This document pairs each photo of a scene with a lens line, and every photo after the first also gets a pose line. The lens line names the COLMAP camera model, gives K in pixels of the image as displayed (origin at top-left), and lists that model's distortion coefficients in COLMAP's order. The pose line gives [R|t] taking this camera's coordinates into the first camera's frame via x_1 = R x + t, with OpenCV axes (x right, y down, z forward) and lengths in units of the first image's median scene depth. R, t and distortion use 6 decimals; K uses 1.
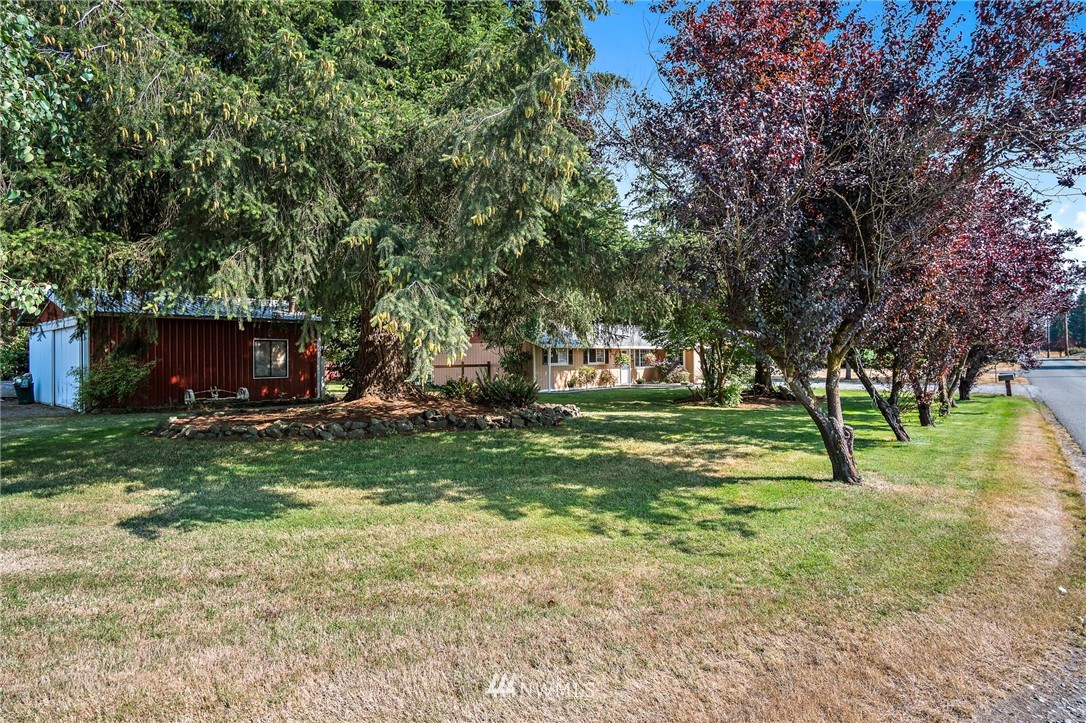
lens RADIAL K [[581.5, 0, 541.9], [0, 581.5, 360.7], [0, 0, 1]] dist [0.005300, 0.000612]
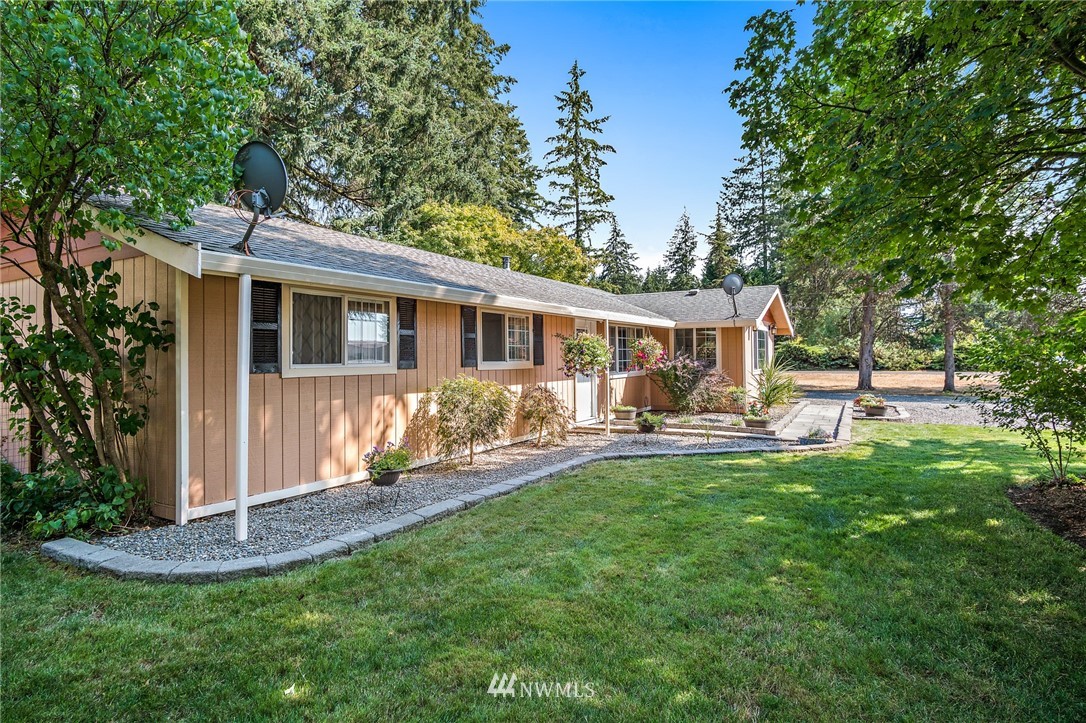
lens RADIAL K [[581.5, 0, 541.5], [0, 581.5, 360.1], [0, 0, 1]] dist [0.005300, 0.000612]
pose [[0.986797, -0.005632, 0.161866, 0.061581], [0.006918, 0.999949, -0.007380, 0.004331], [-0.161816, 0.008403, 0.986785, 0.689102]]
